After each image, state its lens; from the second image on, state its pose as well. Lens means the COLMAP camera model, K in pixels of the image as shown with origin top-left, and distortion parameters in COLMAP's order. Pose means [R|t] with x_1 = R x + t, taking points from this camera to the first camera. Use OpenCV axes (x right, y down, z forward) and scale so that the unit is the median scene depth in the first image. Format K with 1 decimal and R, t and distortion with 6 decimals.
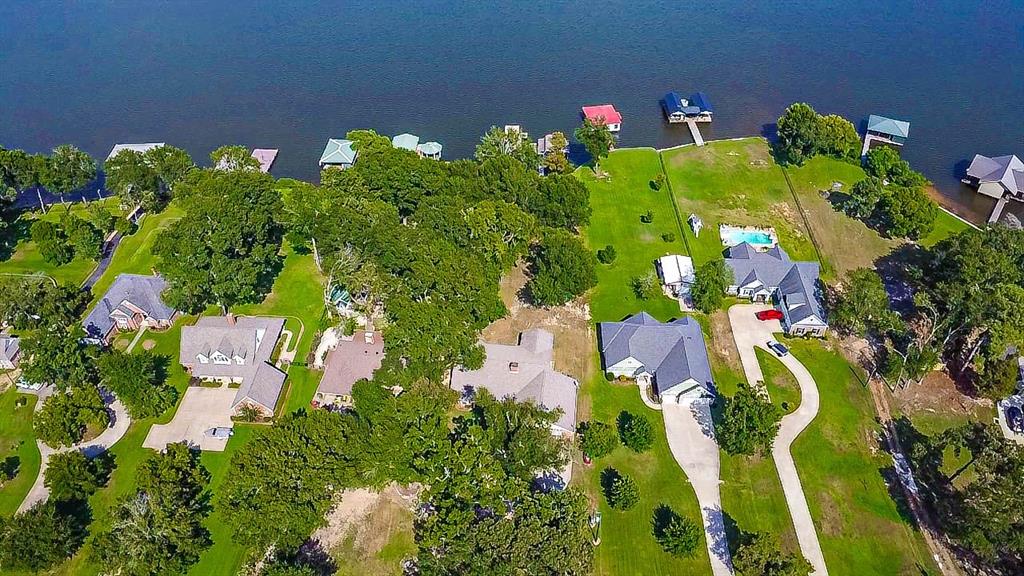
lens RADIAL K [[810.1, 0, 512.0], [0, 810.1, 288.0], [0, 0, 1]] dist [-0.018034, -0.010161]
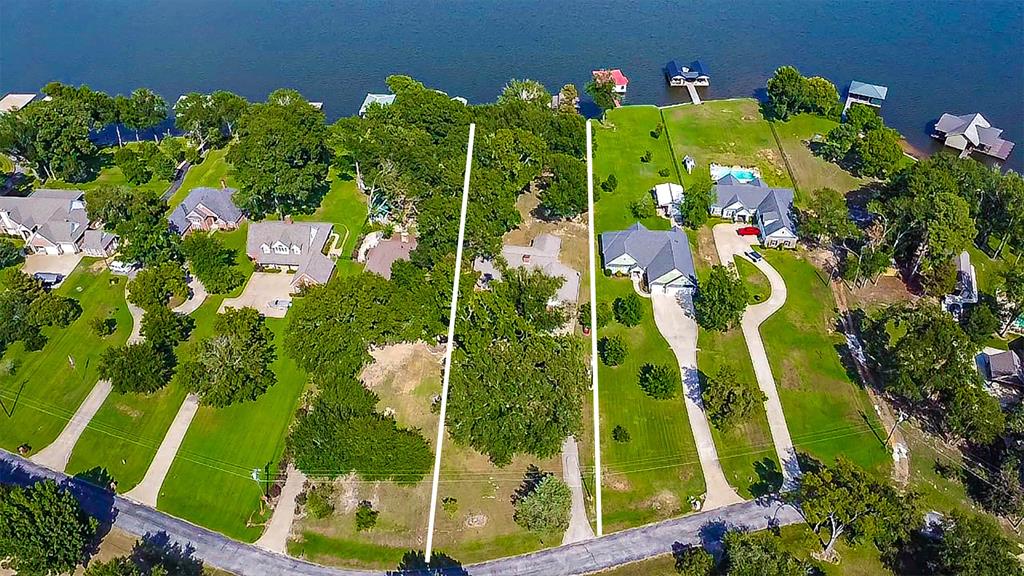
lens RADIAL K [[824.3, 0, 512.0], [0, 824.3, 288.0], [0, 0, 1]] dist [-0.003570, -0.044022]
pose [[0.999604, 0.017128, -0.022340, 0.008251], [-0.017812, 0.999367, -0.030800, 0.163971], [0.021798, 0.031186, 0.999276, -0.192080]]
